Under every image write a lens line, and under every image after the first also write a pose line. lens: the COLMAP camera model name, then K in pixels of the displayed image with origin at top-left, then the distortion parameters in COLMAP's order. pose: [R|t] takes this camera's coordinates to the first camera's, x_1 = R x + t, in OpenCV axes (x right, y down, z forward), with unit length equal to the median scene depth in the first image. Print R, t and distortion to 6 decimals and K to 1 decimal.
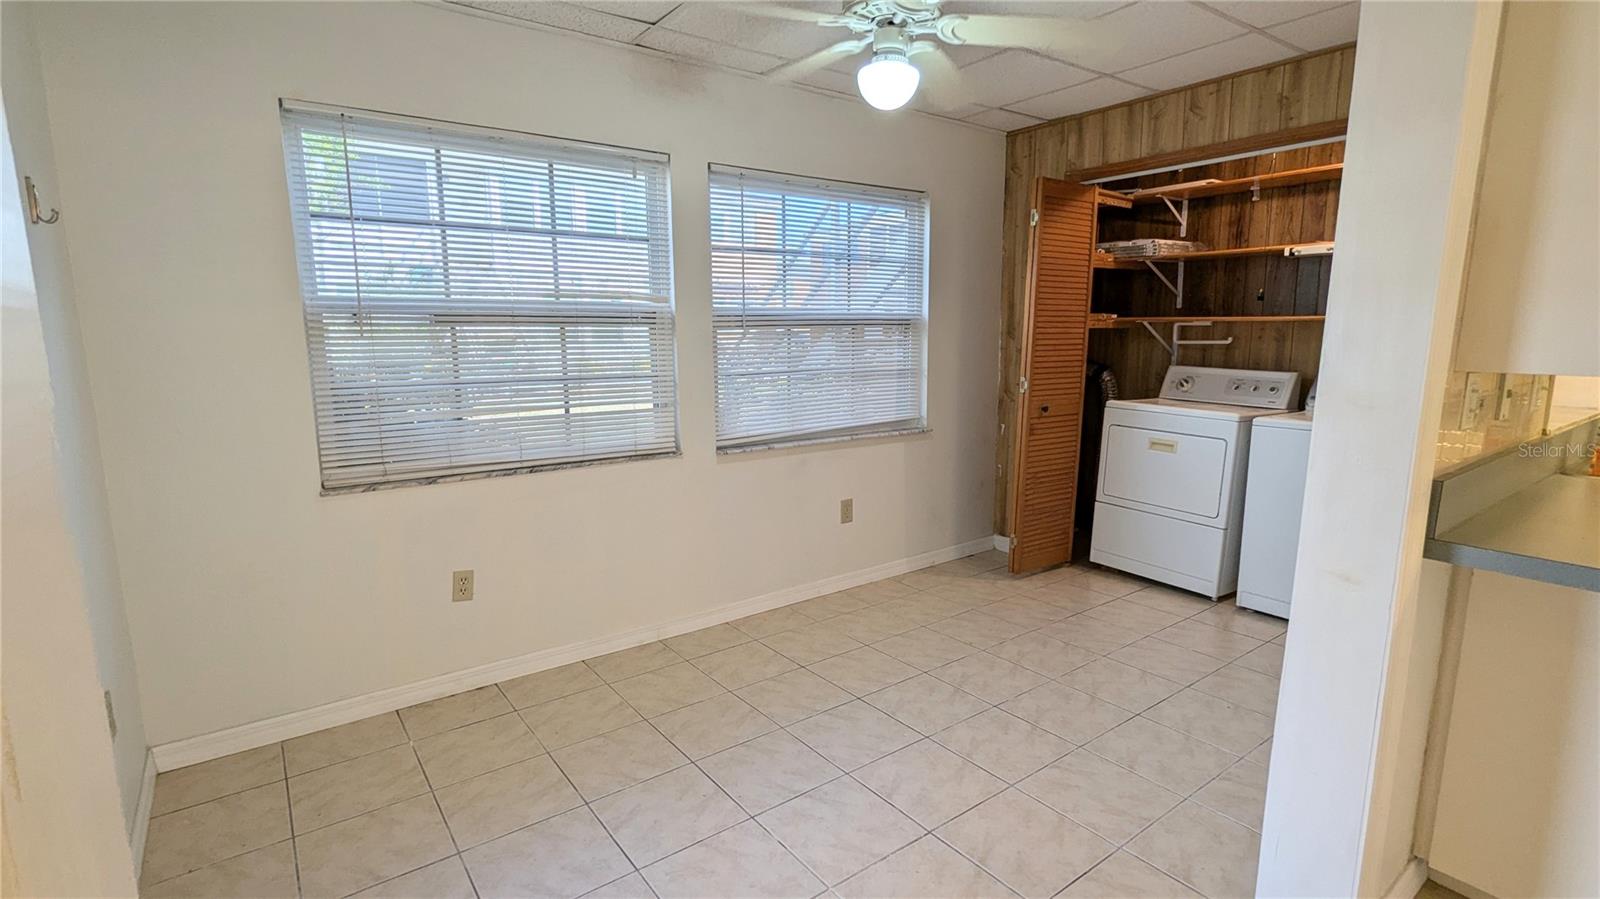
lens RADIAL K [[753.6, 0, 799.7], [0, 753.6, 448.6], [0, 0, 1]] dist [-0.001600, 0.000539]
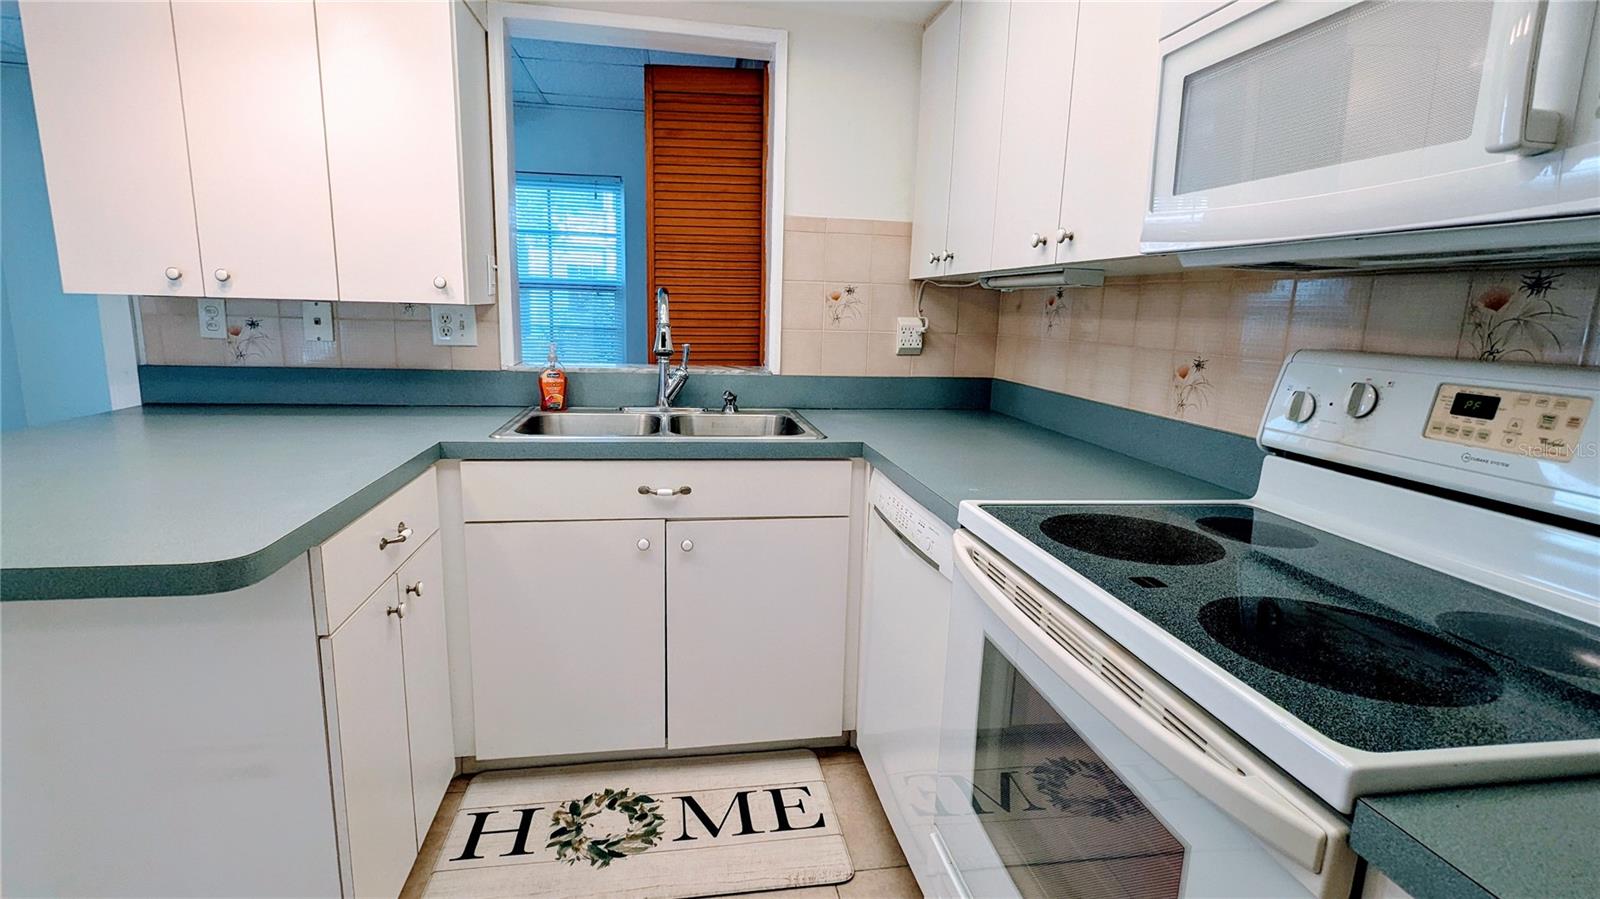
lens RADIAL K [[753.6, 0, 803.5], [0, 753.6, 441.9], [0, 0, 1]] dist [-0.001600, 0.000539]
pose [[0.893257, 0.106360, -0.436782, 1.119069], [-0.103300, 0.994172, 0.030833, 0.004656], [0.437516, 0.017578, 0.899039, 0.086382]]
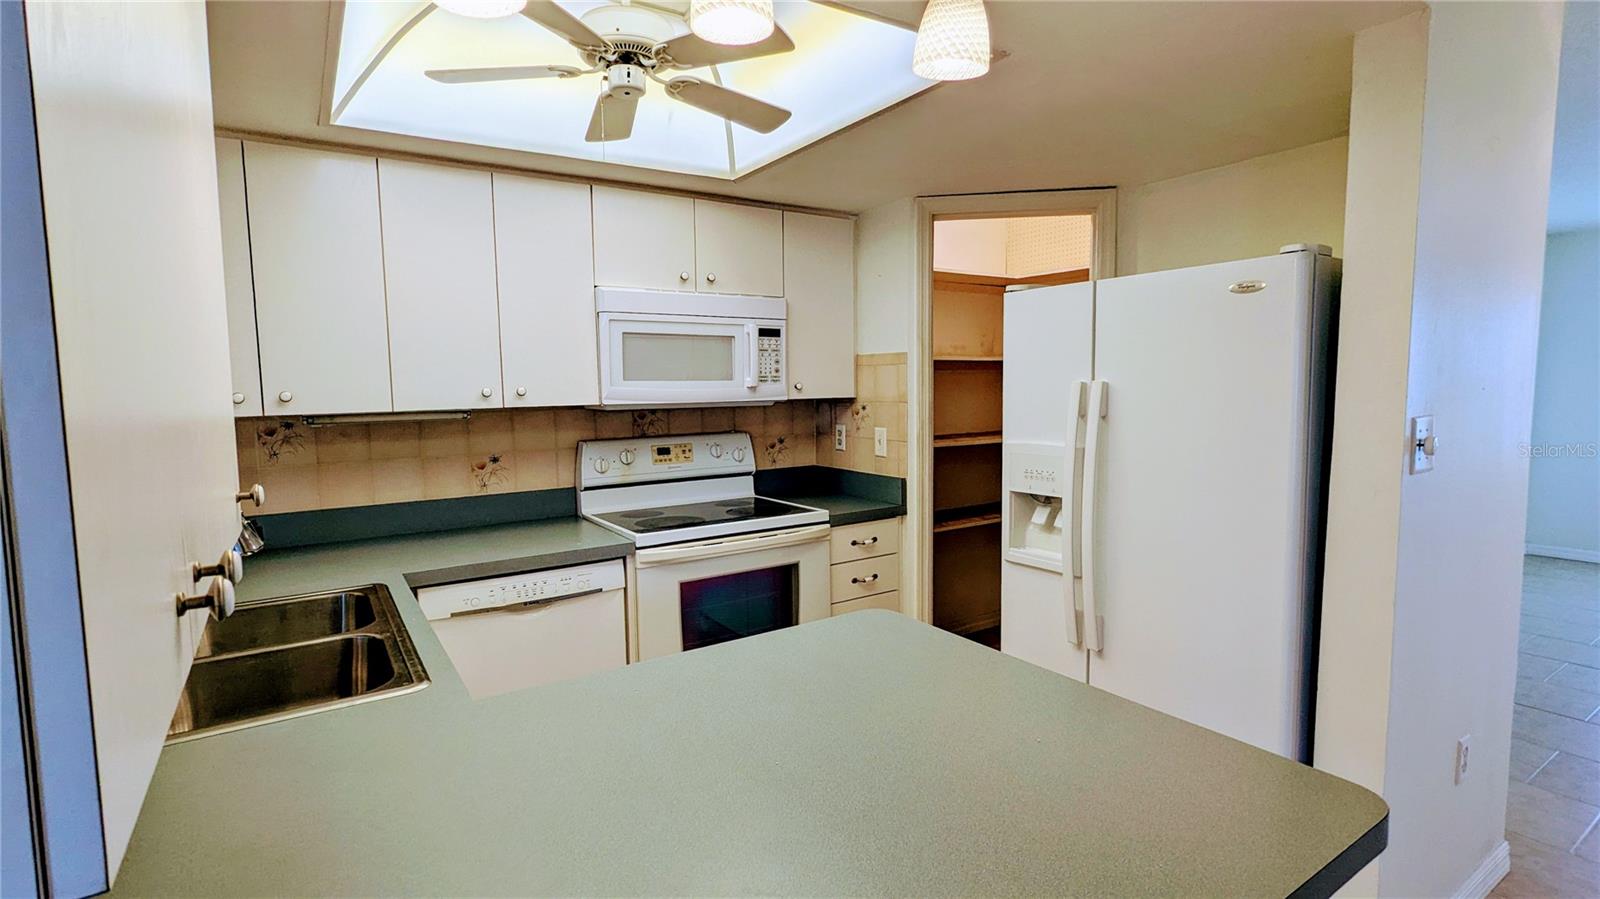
lens RADIAL K [[753.6, 0, 797.1], [0, 753.6, 446.6], [0, 0, 1]] dist [-0.001600, 0.000539]
pose [[0.053371, -0.086839, 0.994792, 0.344522], [0.177608, 0.981153, 0.076120, -0.072124], [-0.982653, 0.172621, 0.067788, 0.243120]]
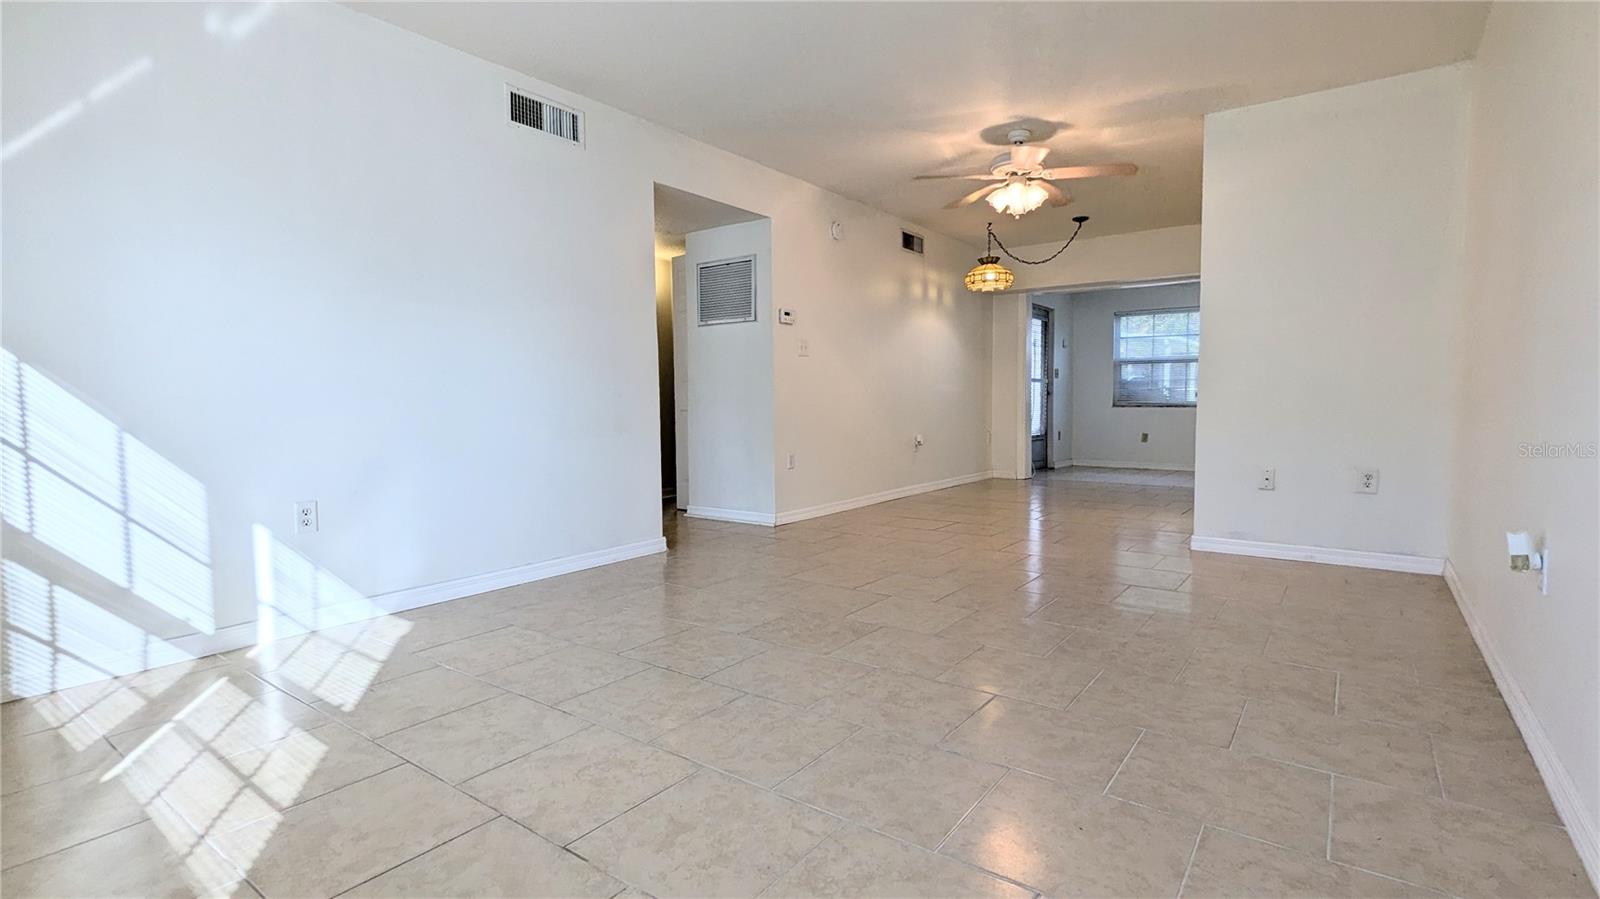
lens RADIAL K [[753.6, 0, 801.3], [0, 753.6, 449.0], [0, 0, 1]] dist [-0.001600, 0.000539]
pose [[0.299359, 0.061167, -0.952178, 1.958915], [-0.149689, 0.988596, 0.016445, 0.338322], [0.942325, 0.137608, 0.305102, -1.270872]]
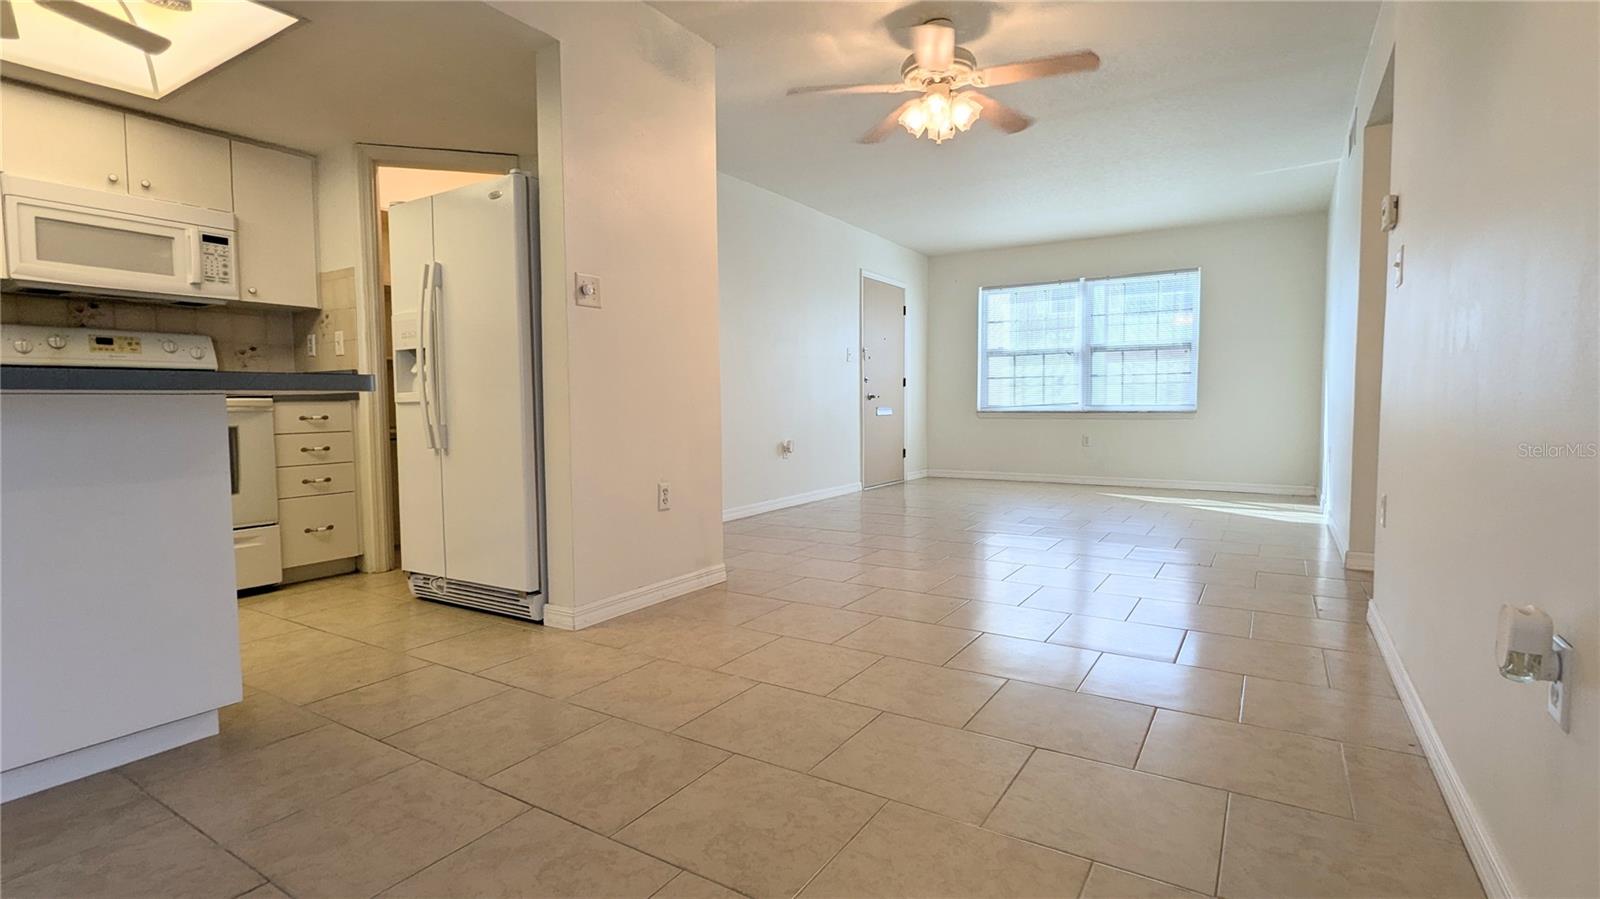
lens RADIAL K [[753.6, 0, 799.0], [0, 753.6, 444.6], [0, 0, 1]] dist [-0.001600, 0.000539]
pose [[-0.362712, -0.046457, 0.930743, -0.023506], [0.163764, 0.980037, 0.112736, 0.142685], [-0.917399, 0.193313, -0.347863, -0.002792]]
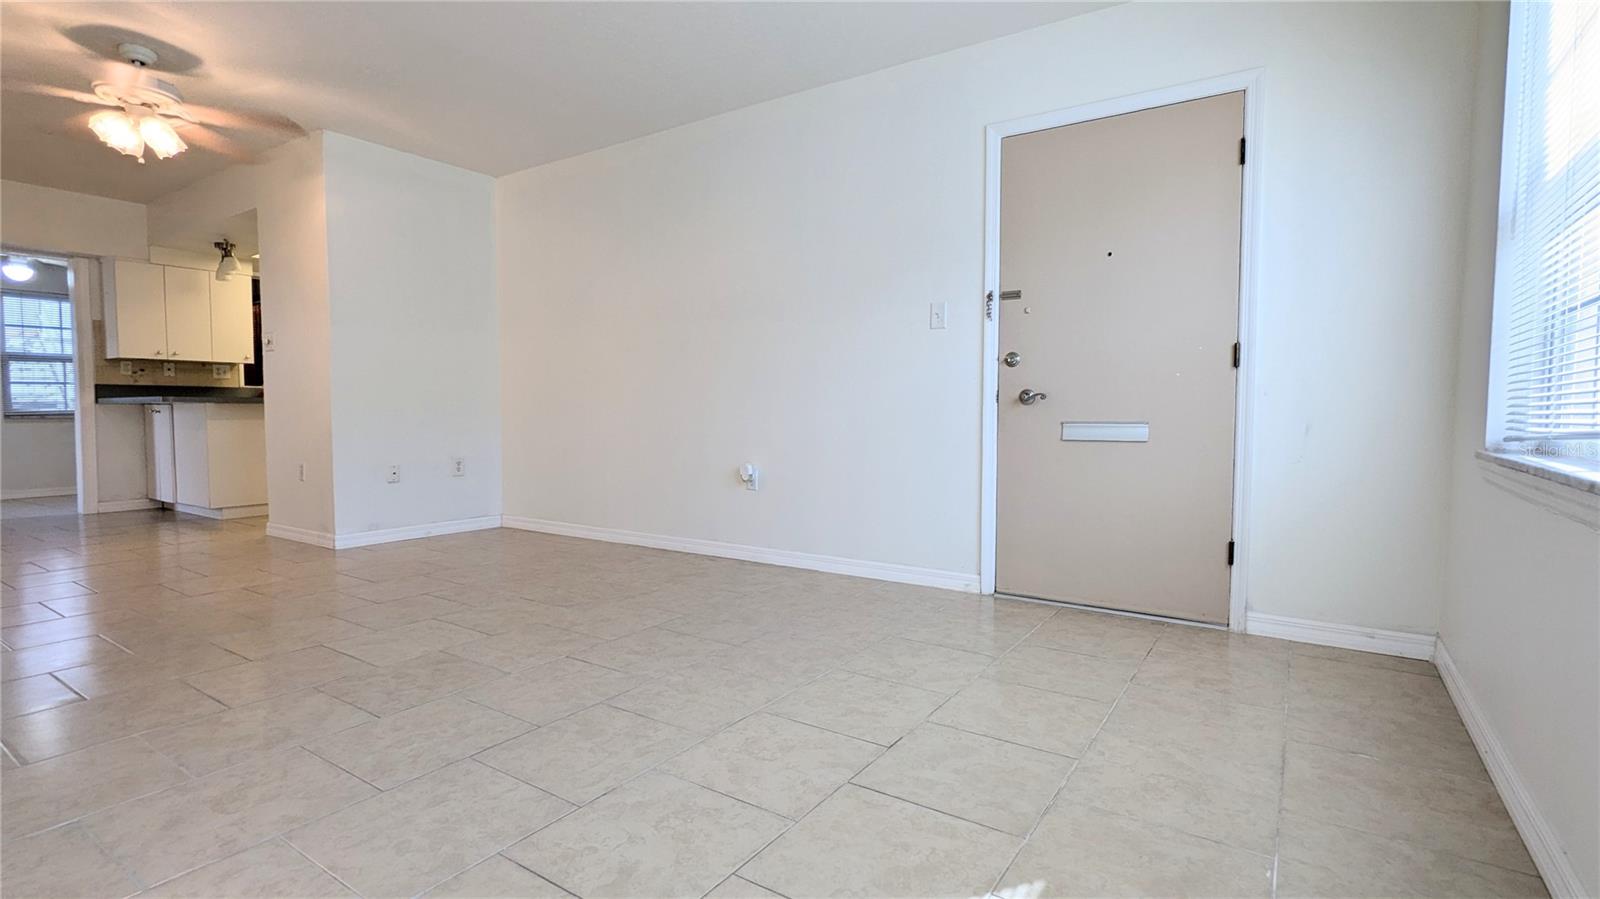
lens RADIAL K [[753.6, 0, 801.0], [0, 753.6, 448.3], [0, 0, 1]] dist [-0.001600, 0.000539]
pose [[0.941738, -0.015437, 0.335993, 1.292589], [0.052984, 0.993283, -0.102870, 0.429253], [-0.332148, 0.114679, 0.936230, -1.740037]]
